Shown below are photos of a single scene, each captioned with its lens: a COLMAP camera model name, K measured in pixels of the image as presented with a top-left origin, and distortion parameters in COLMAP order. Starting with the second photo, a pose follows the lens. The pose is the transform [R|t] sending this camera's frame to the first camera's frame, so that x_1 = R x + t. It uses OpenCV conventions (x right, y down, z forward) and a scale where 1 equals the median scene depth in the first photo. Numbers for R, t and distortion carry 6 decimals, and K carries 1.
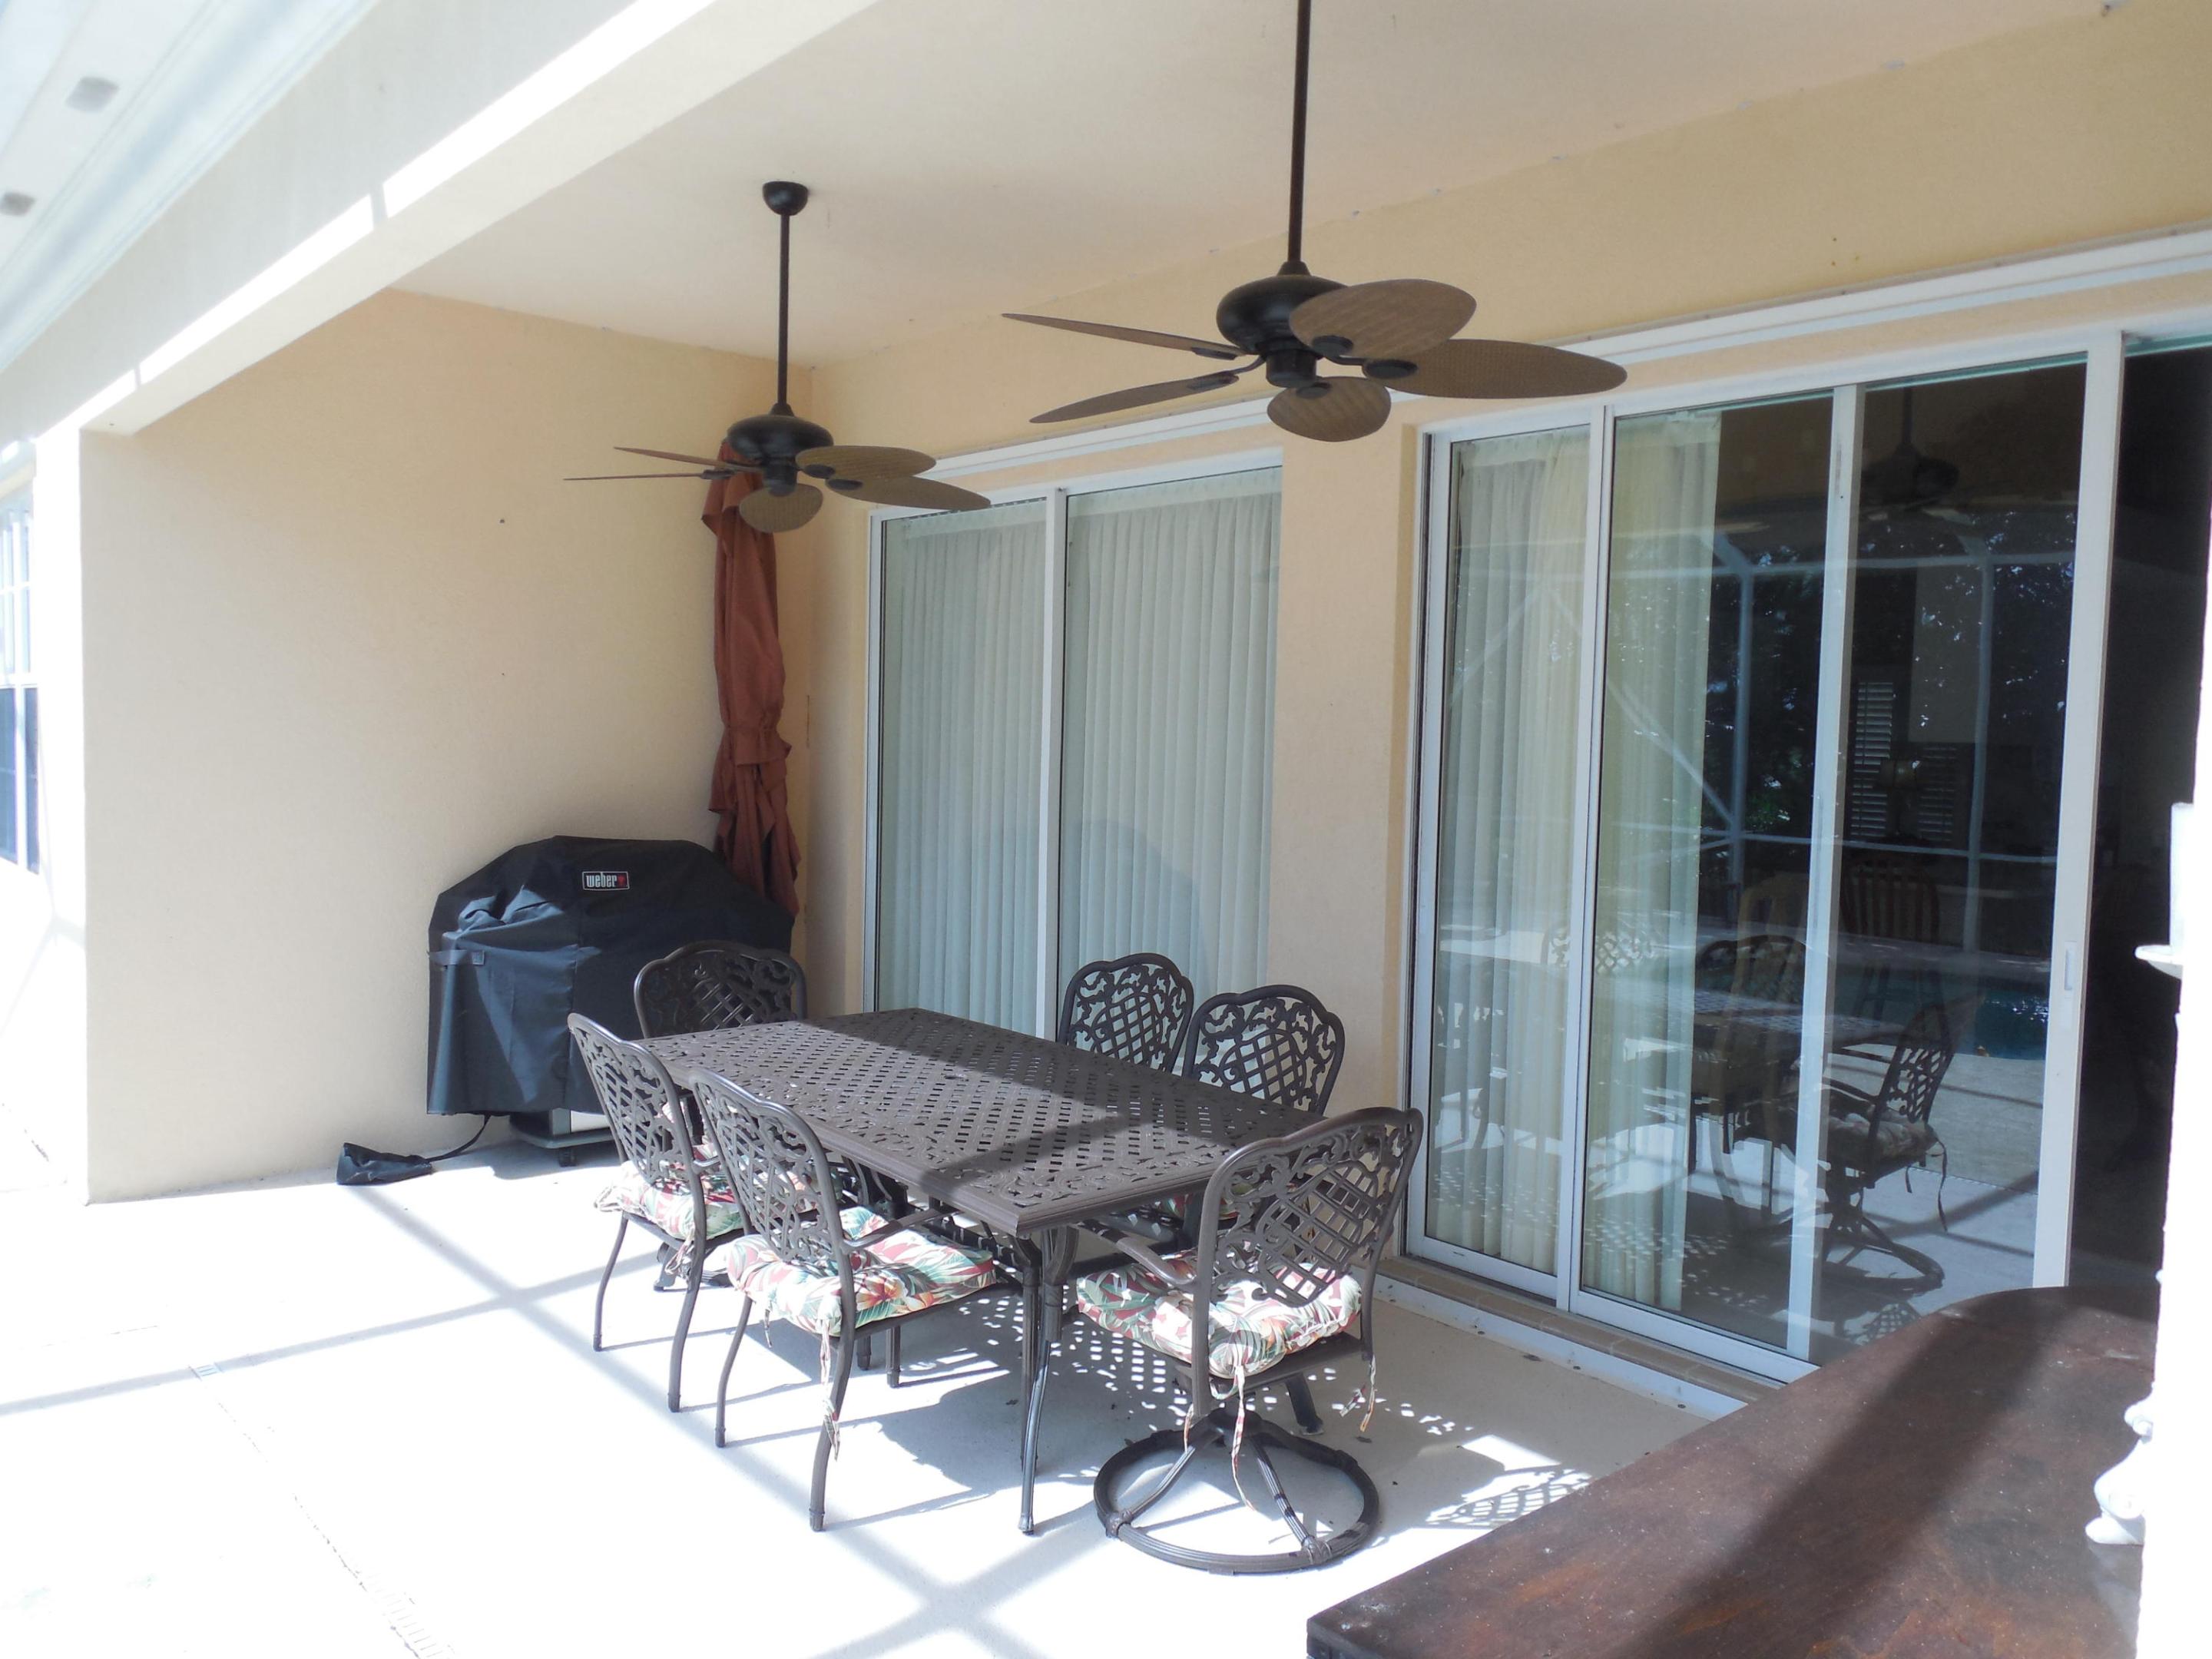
lens RADIAL K [[1638.6, 0, 1106.6], [0, 1638.6, 828.9], [0, 0, 1]] dist [-0.002035, -0.002432]
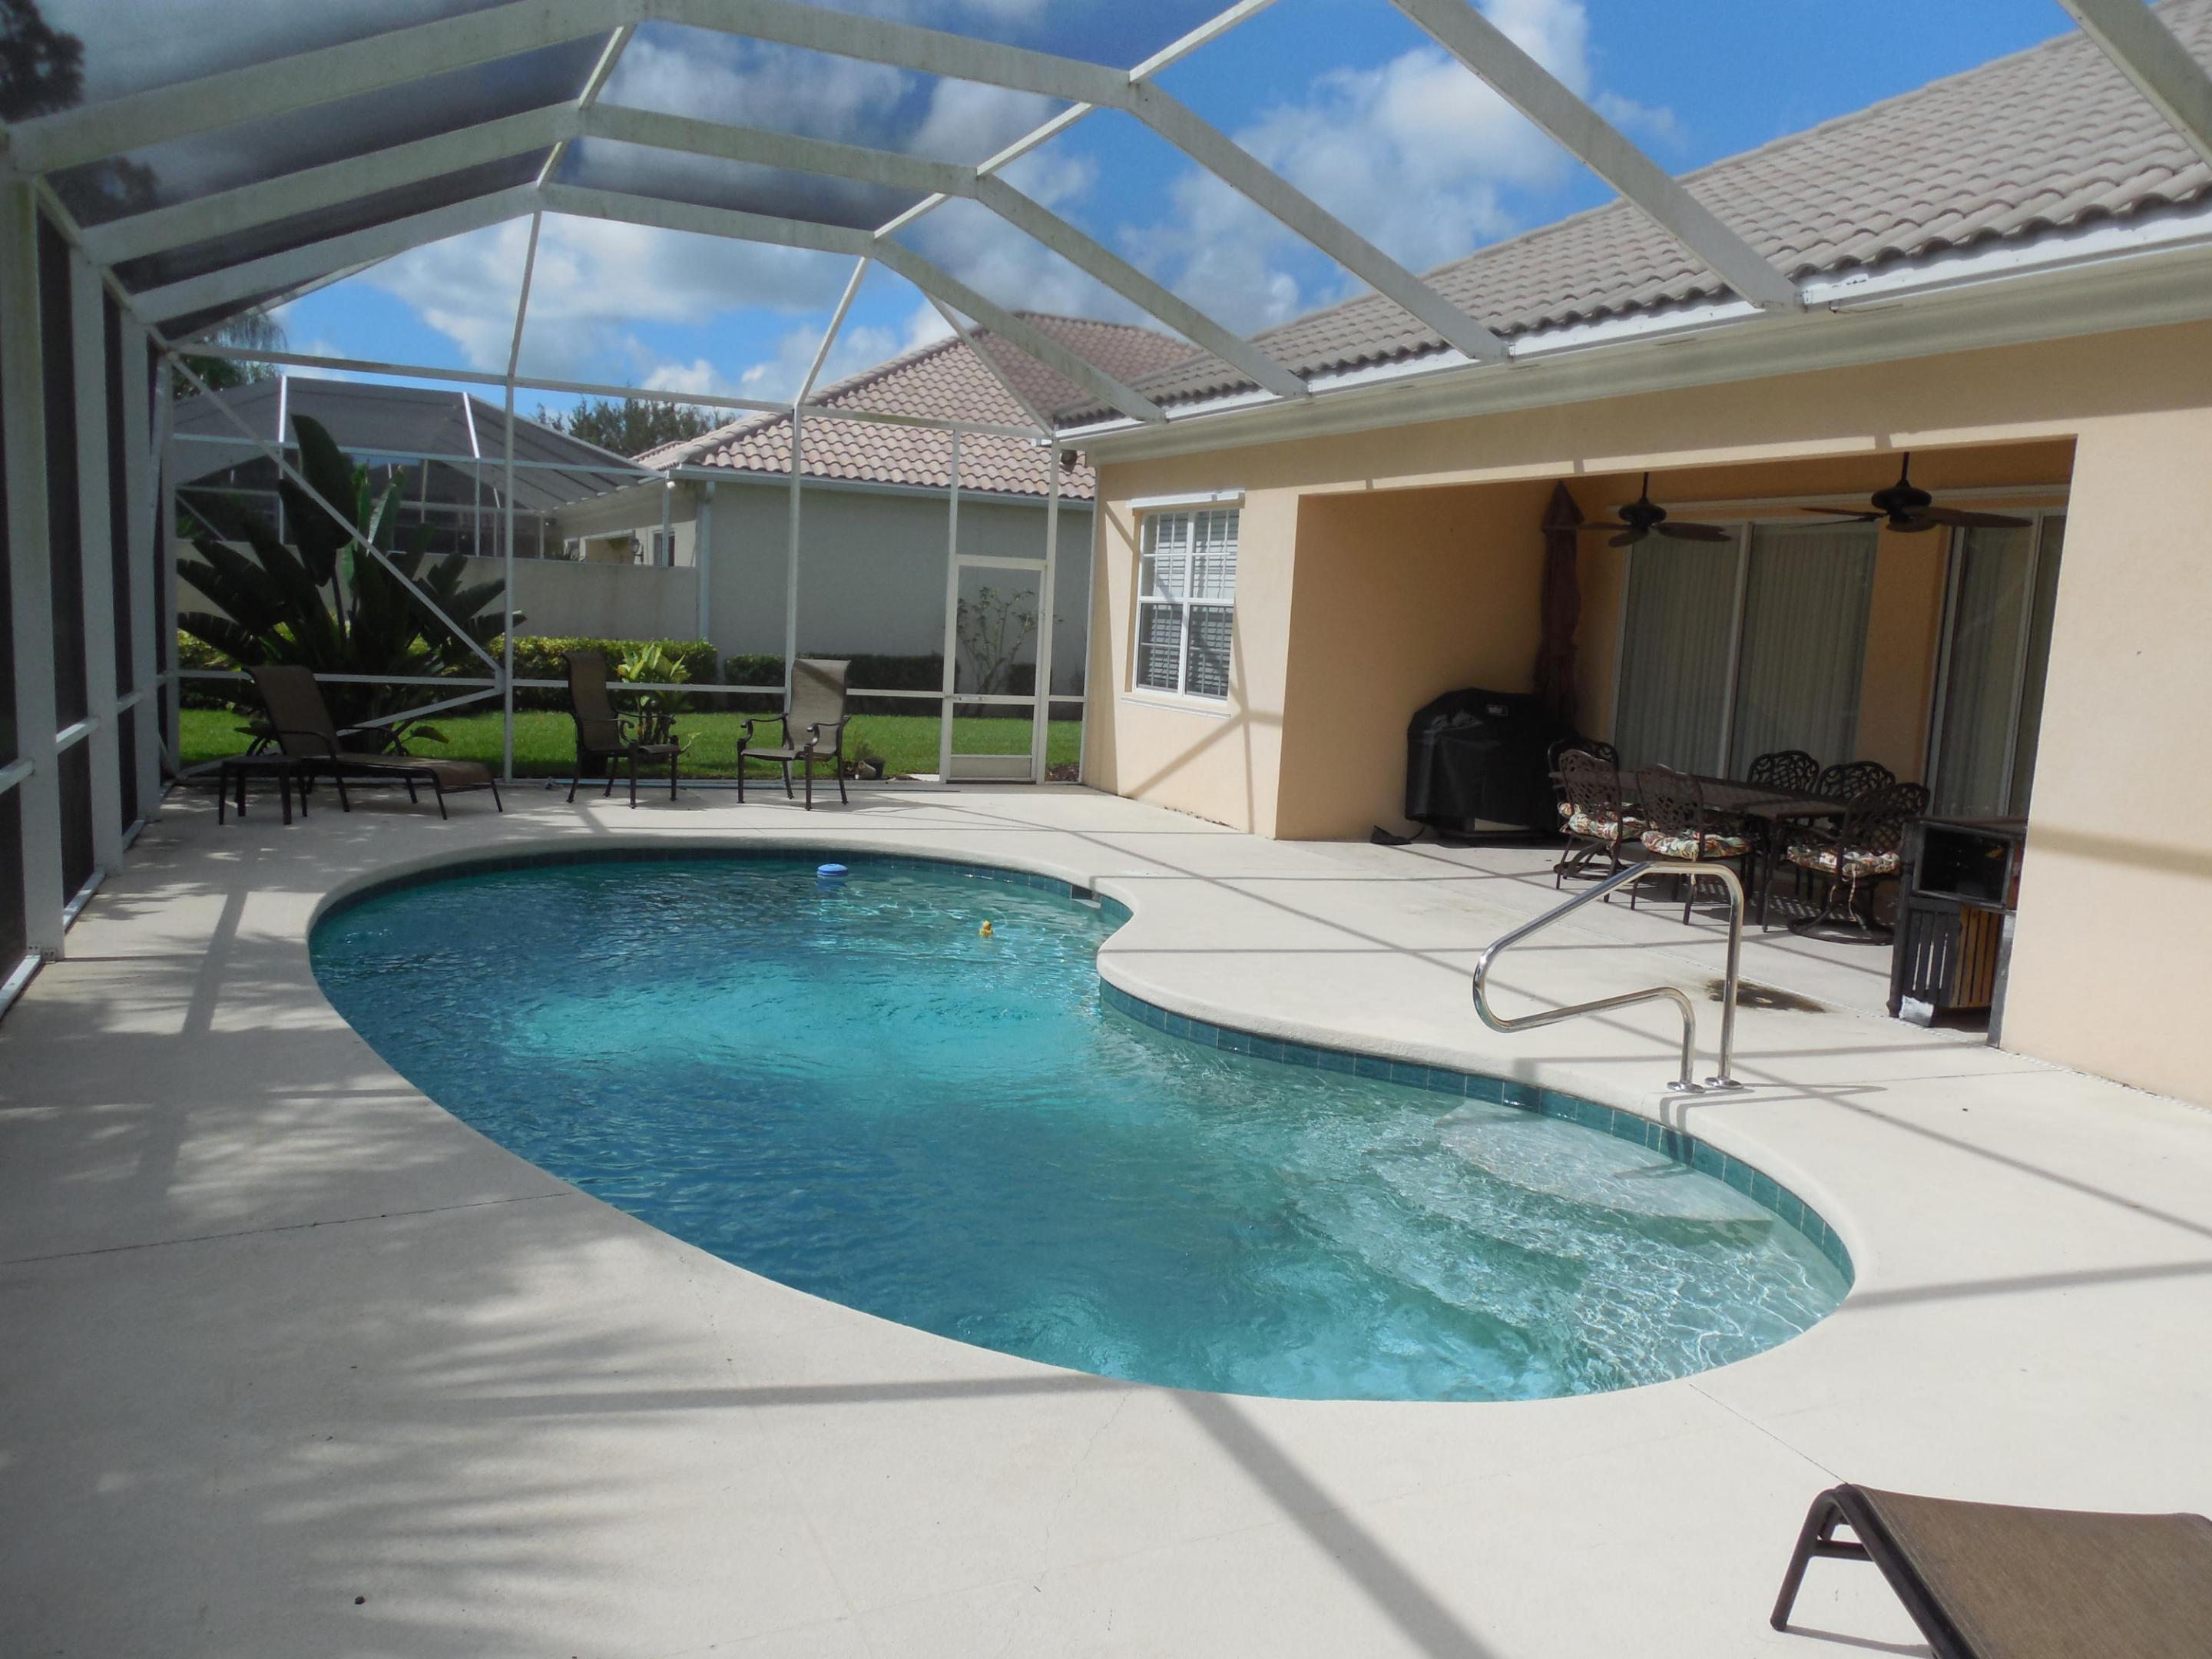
lens RADIAL K [[1638.6, 0, 1103.3], [0, 1638.6, 823.4], [0, 0, 1]] dist [-0.002035, -0.002432]
pose [[0.960704, 0.065467, -0.269743, -0.259198], [-0.047524, 0.996234, 0.072525, 0.057355], [0.273475, -0.056856, 0.960197, -1.326807]]
